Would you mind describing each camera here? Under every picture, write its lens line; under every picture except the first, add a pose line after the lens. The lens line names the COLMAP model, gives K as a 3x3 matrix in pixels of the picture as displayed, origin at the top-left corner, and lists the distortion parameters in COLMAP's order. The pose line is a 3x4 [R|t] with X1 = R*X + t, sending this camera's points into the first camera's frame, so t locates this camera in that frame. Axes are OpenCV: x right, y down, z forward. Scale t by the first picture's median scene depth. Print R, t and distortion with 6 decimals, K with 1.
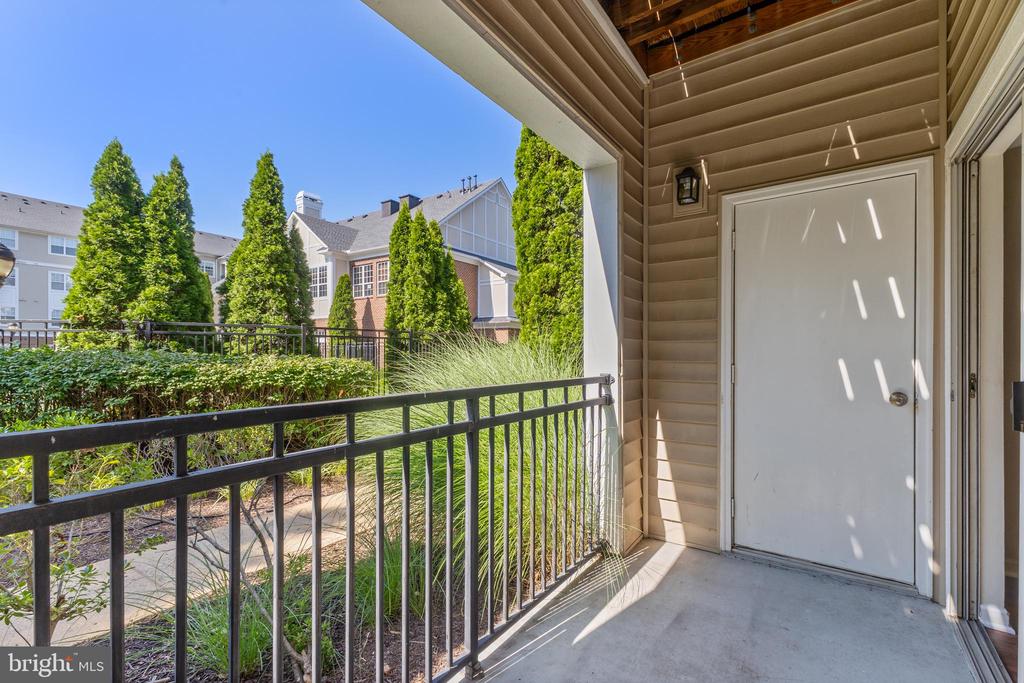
lens RADIAL K [[448.3, 0, 512.7], [0, 448.3, 344.9], [0, 0, 1]] dist [0.007344, -0.000740]
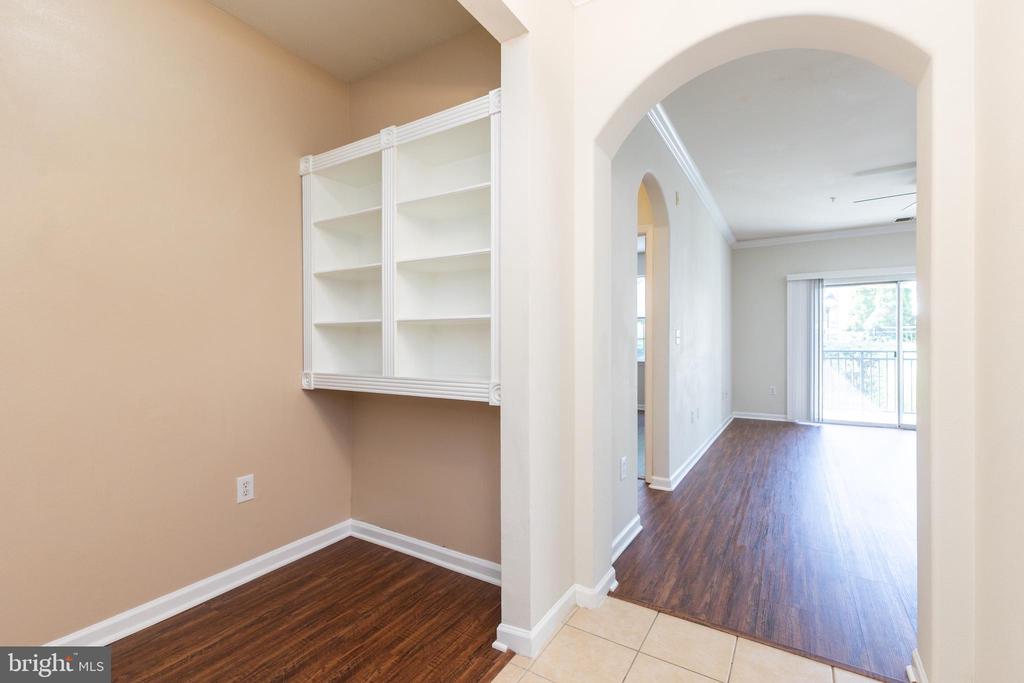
lens RADIAL K [[449.6, 0, 514.8], [0, 449.6, 349.9], [0, 0, 1]] dist [-0.014821, -0.000180]
pose [[0.080437, 0.009228, -0.996717, 1.100833], [0.011322, 0.999884, 0.010171, 0.012849], [0.996695, -0.012103, 0.080323, -0.819636]]
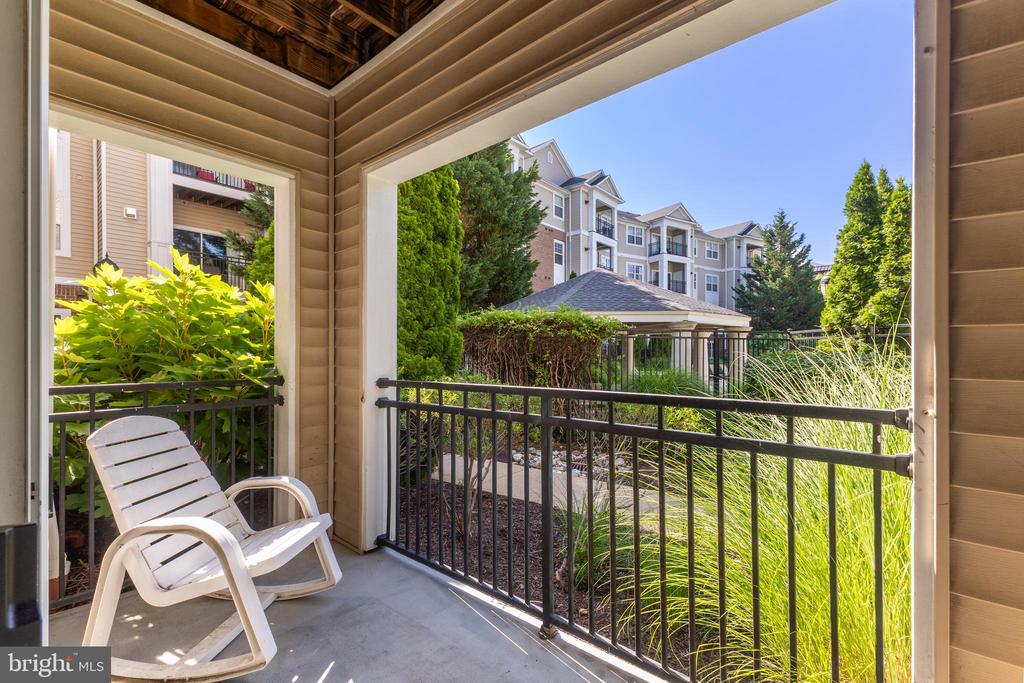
lens RADIAL K [[448.3, 0, 512.7], [0, 448.3, 344.9], [0, 0, 1]] dist [0.007344, -0.000740]
pose [[-0.051573, -0.024278, -0.998374, 0.276163], [0.017092, 0.999537, -0.025189, 0.005552], [0.998523, -0.018363, -0.051134, 0.209640]]
